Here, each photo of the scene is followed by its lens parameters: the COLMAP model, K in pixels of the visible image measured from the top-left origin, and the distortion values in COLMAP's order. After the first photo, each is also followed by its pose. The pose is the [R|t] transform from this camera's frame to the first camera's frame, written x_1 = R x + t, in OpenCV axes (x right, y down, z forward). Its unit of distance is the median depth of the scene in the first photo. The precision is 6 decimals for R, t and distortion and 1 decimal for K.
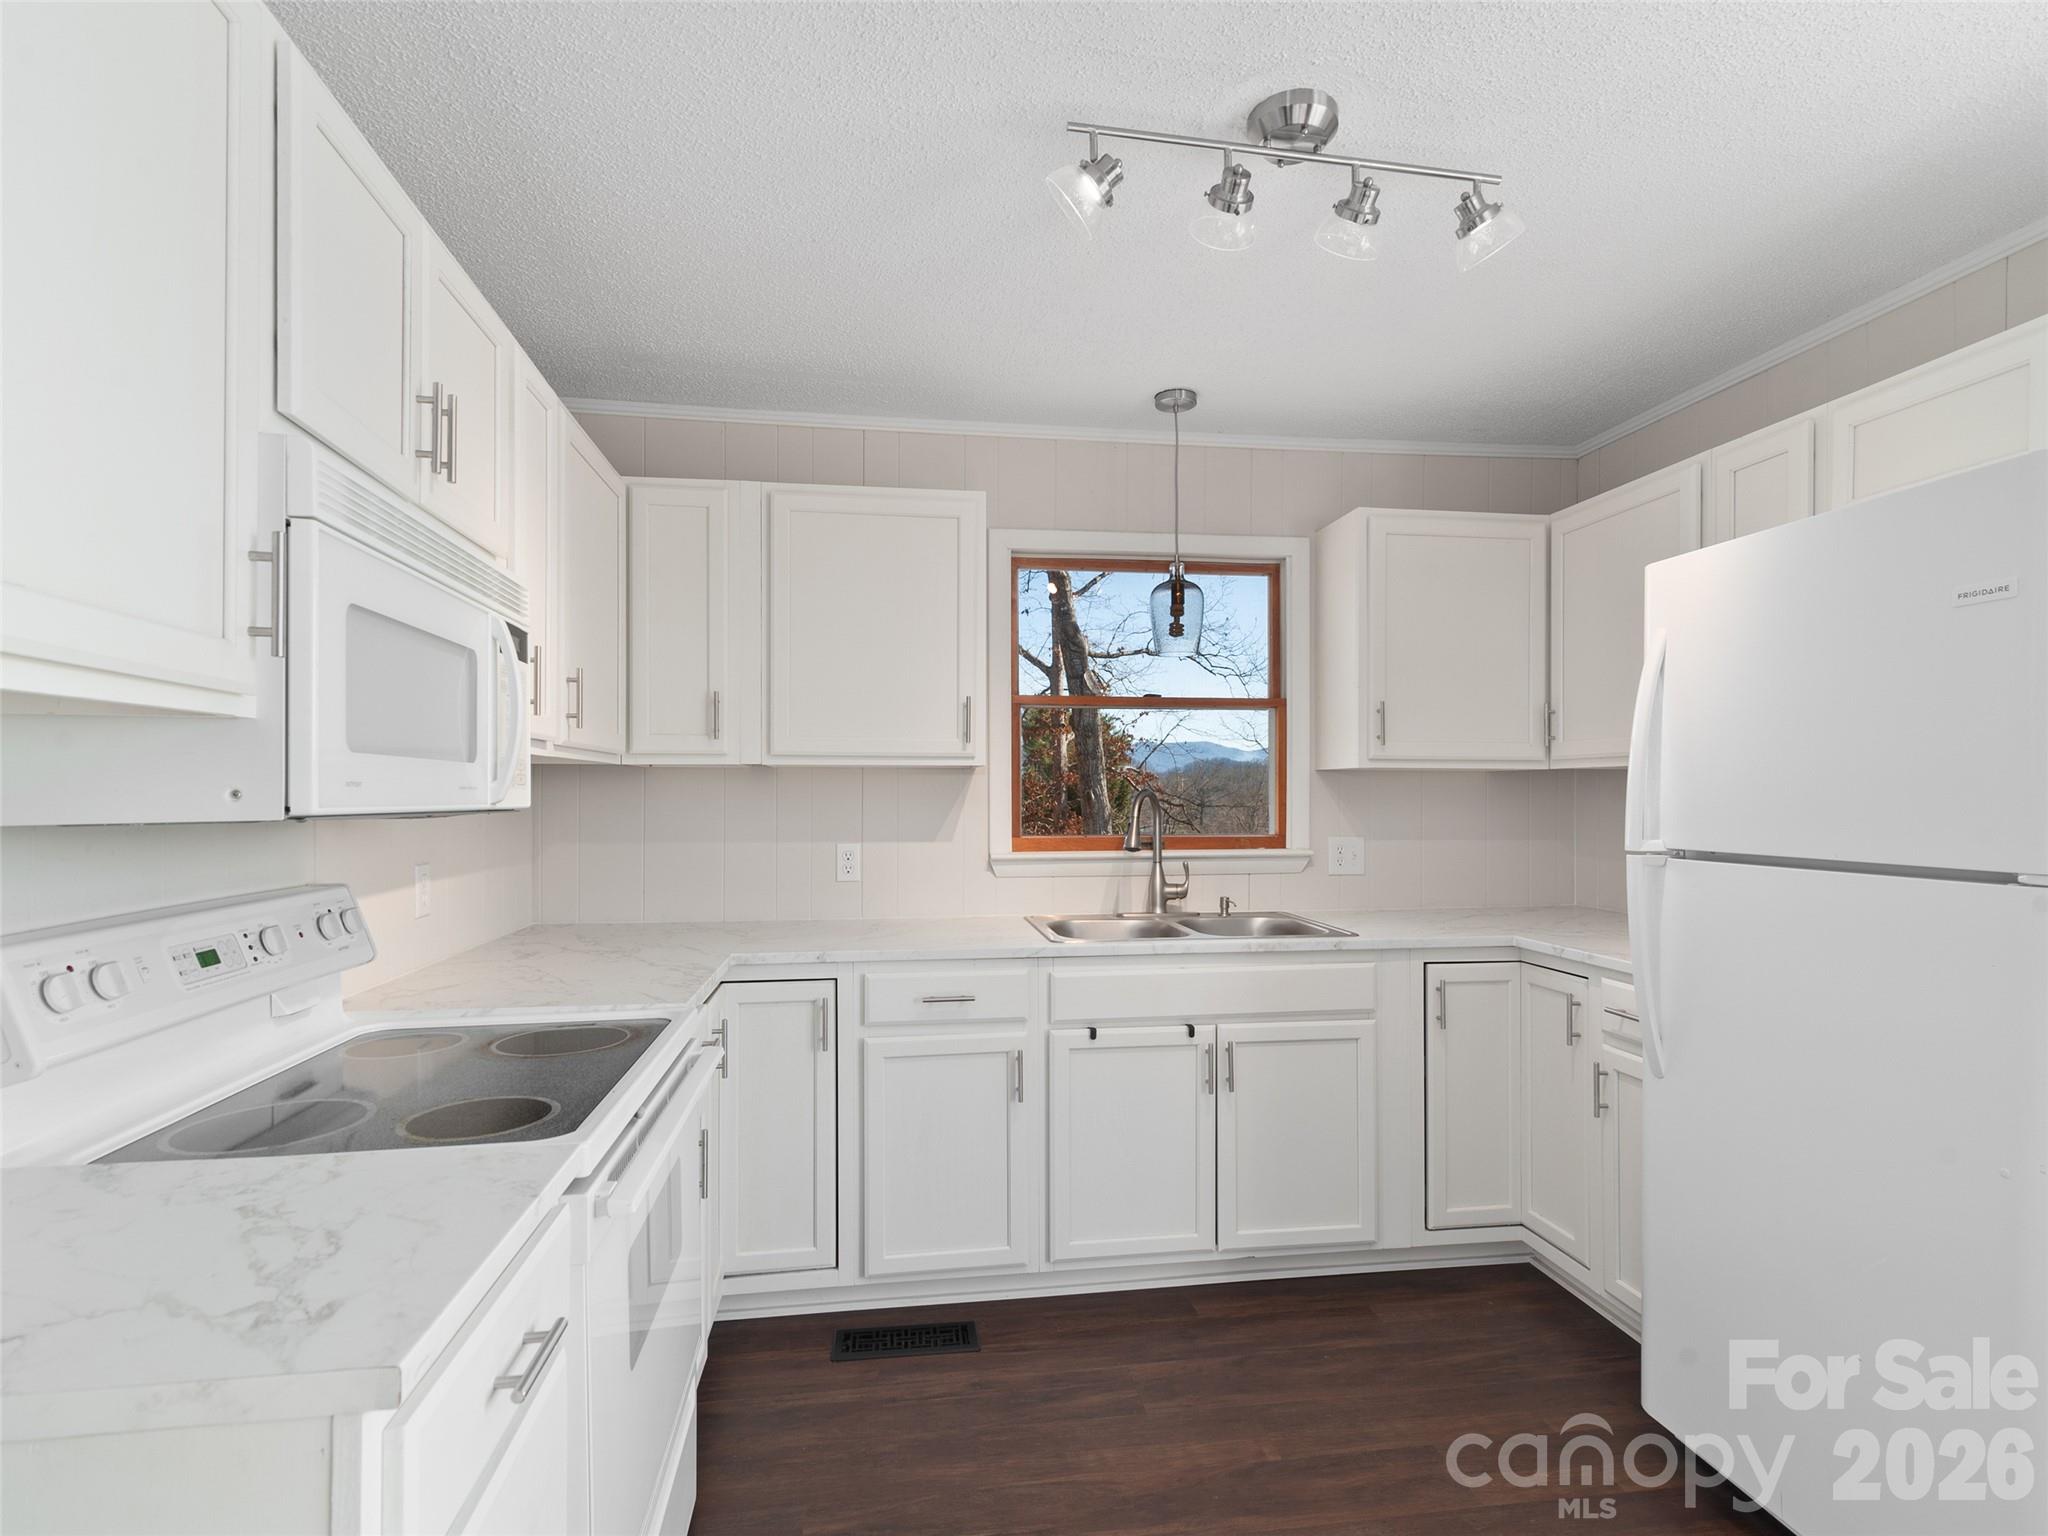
lens RADIAL K [[1058.2, 0, 1030.7], [0, 1058.2, 790.5], [0, 0, 1]] dist [0.012621, -0.000671]
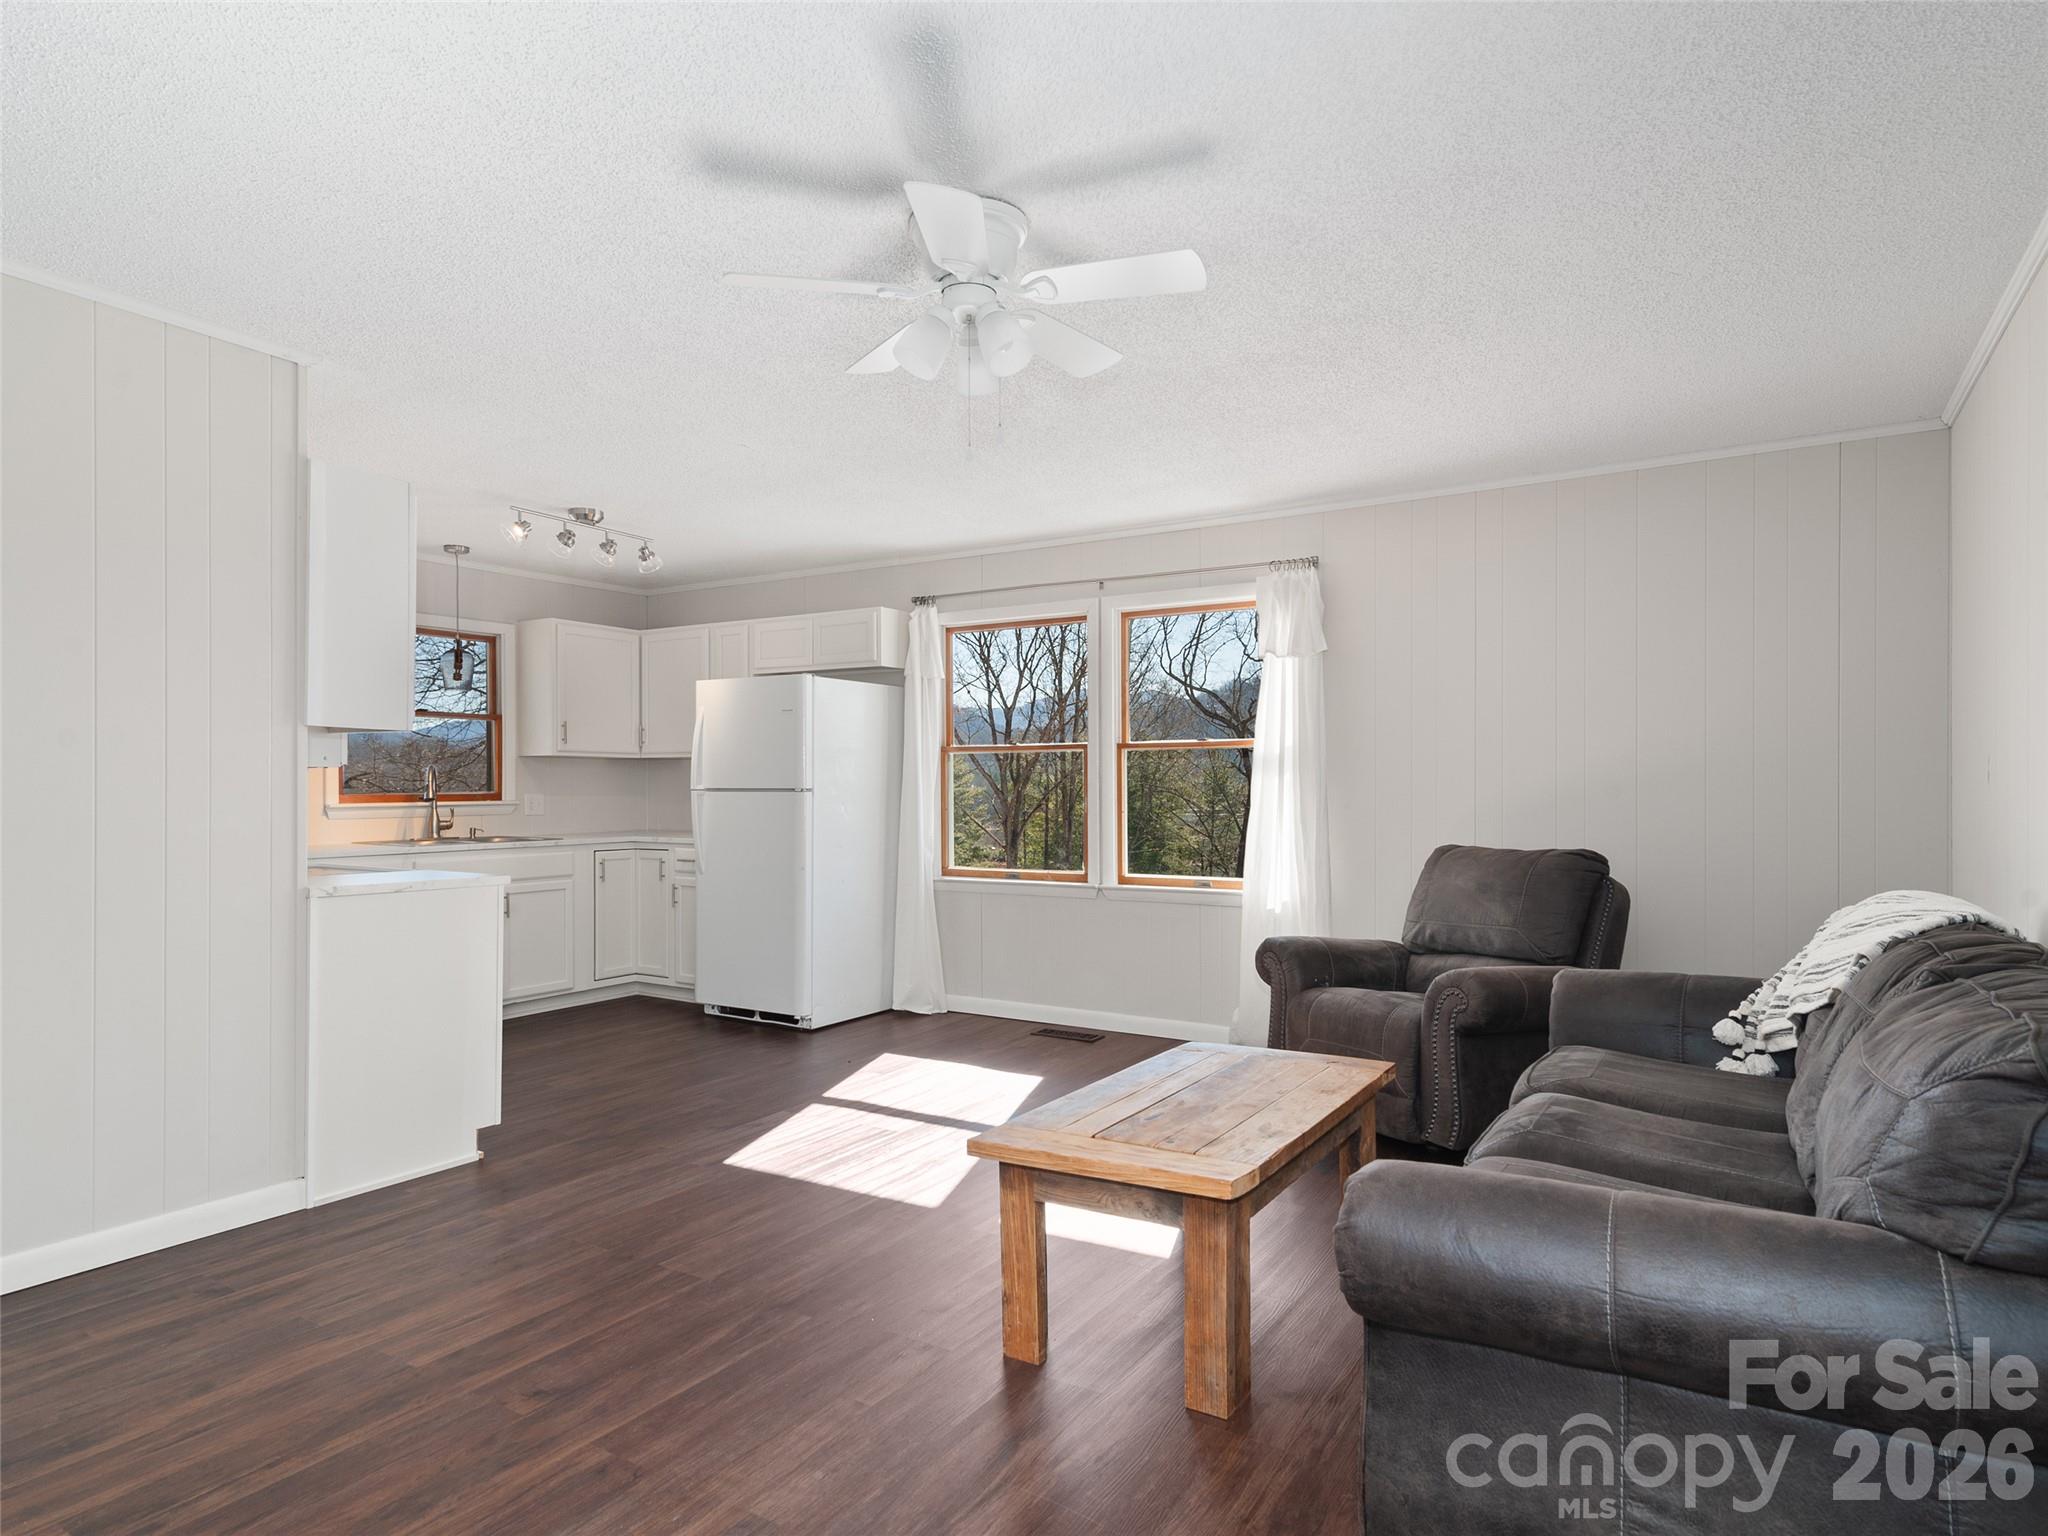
lens RADIAL K [[1184.8, 0, 1033.9], [0, 1184.8, 792.0], [0, 0, 1]] dist [0.019540, -0.000558]
pose [[0.644245, -0.005695, 0.764798, -0.829896], [-0.002906, 0.999947, 0.009894, 0.022331], [-0.764813, -0.008597, 0.644195, -1.121466]]
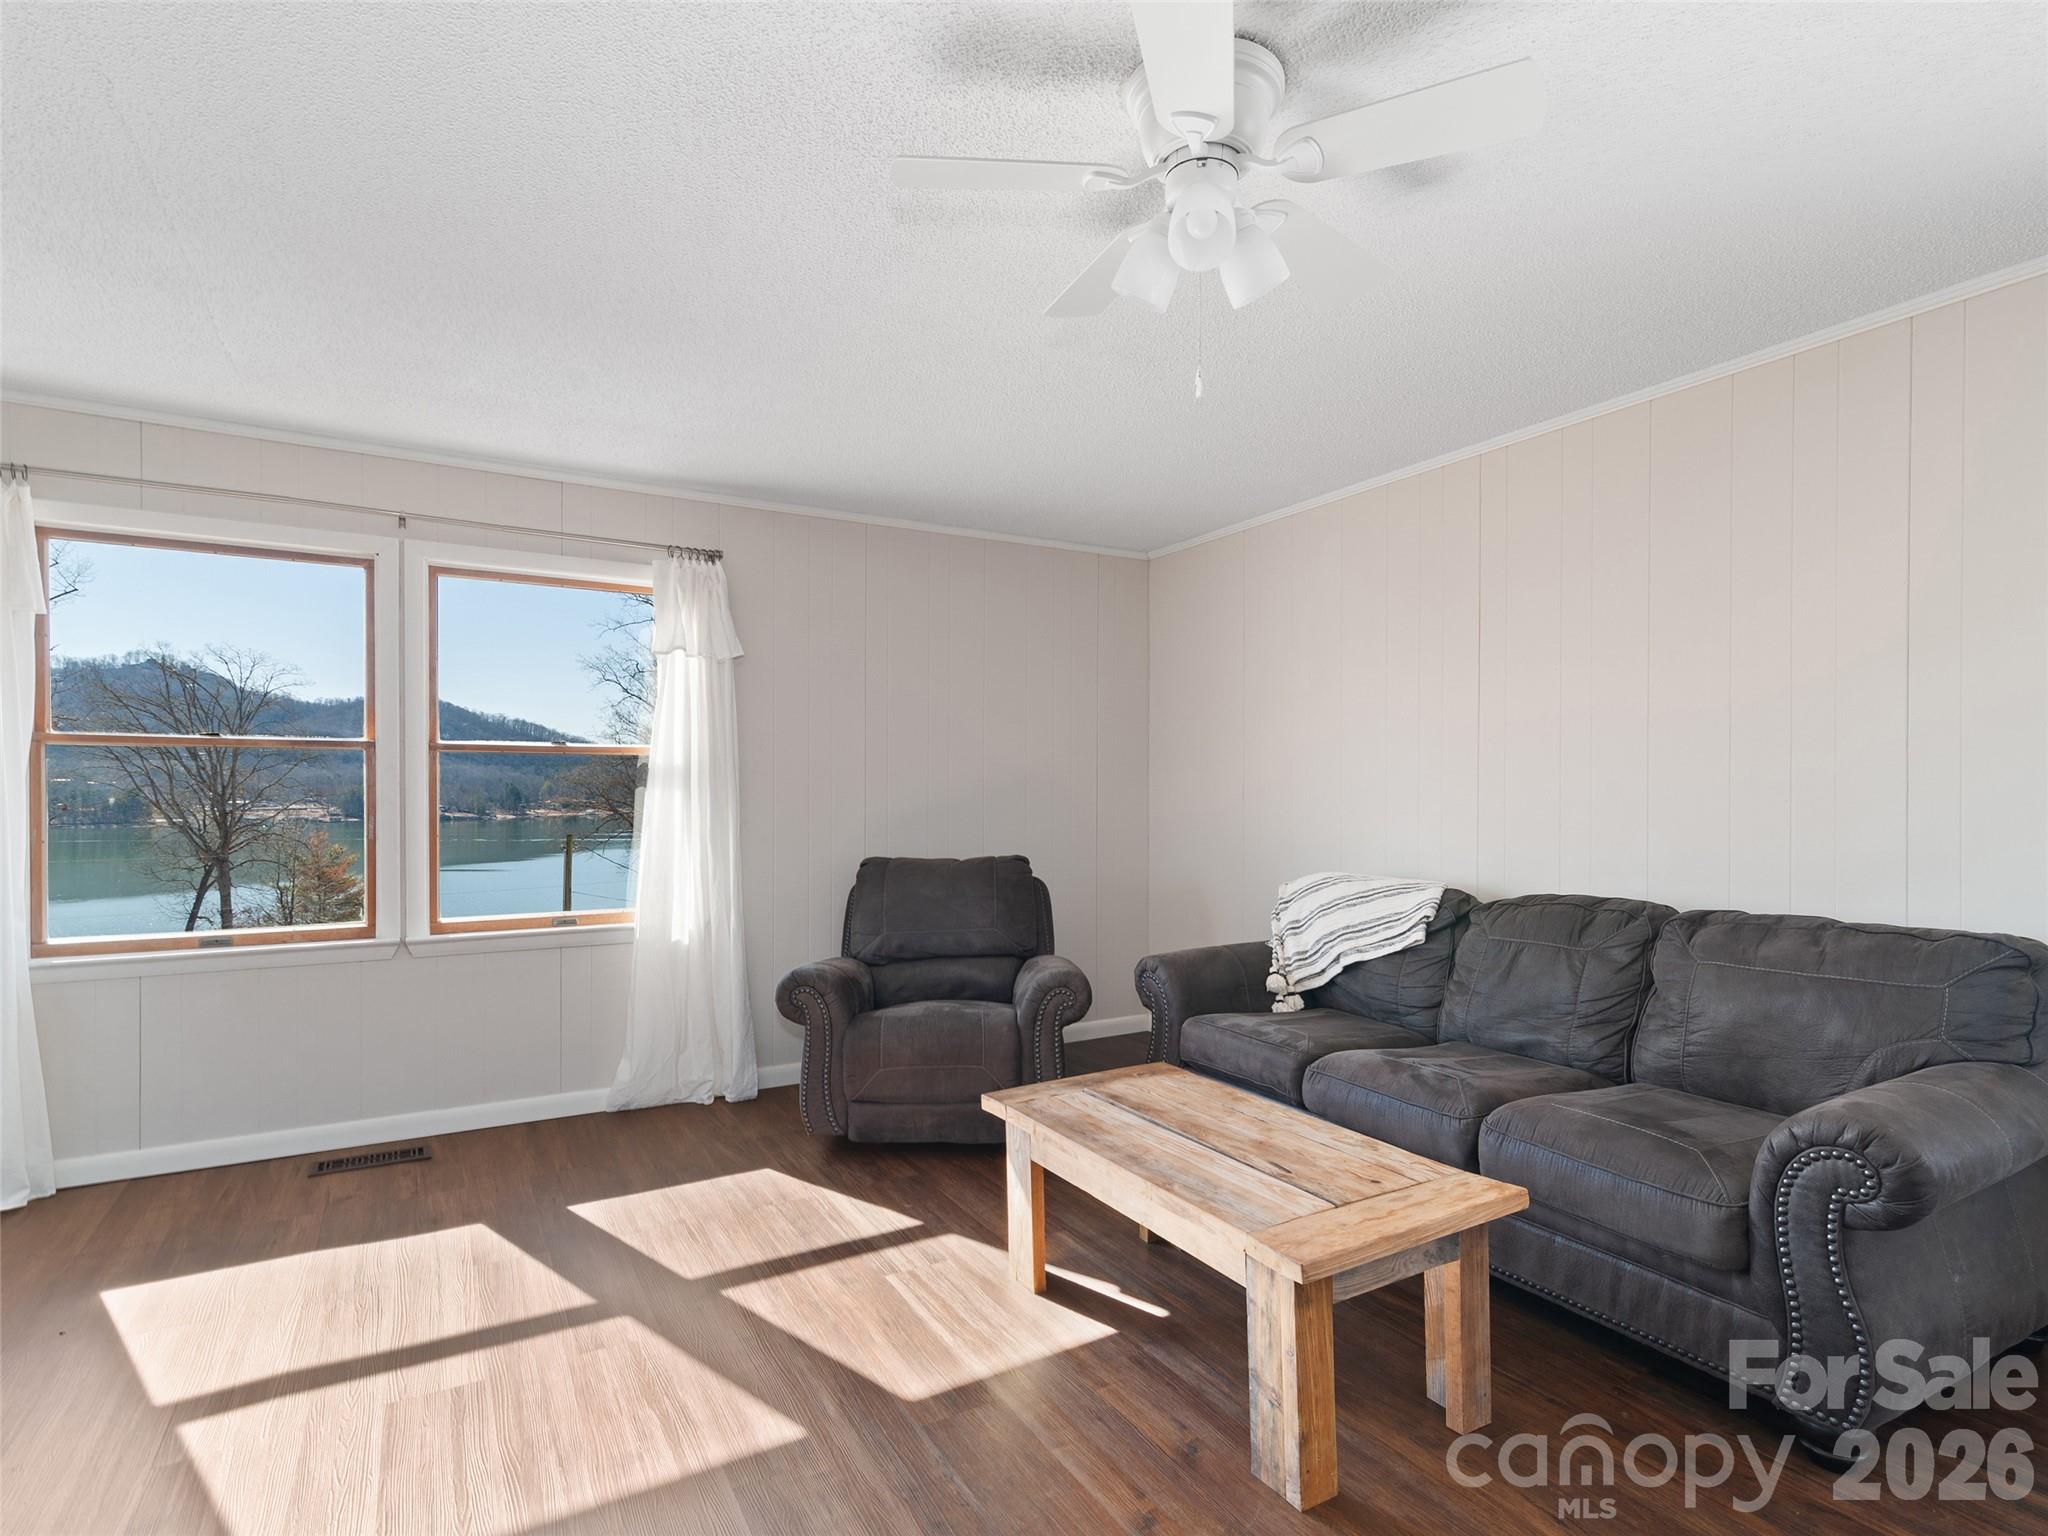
lens RADIAL K [[1058.2, 0, 1030.7], [0, 1058.2, 790.5], [0, 0, 1]] dist [0.012621, -0.000671]
pose [[-0.374820, -0.002835, 0.927093, -0.707355], [-0.010090, 0.999949, -0.001021, 0.012455], [-0.927043, -0.009737, -0.374830, -0.124160]]
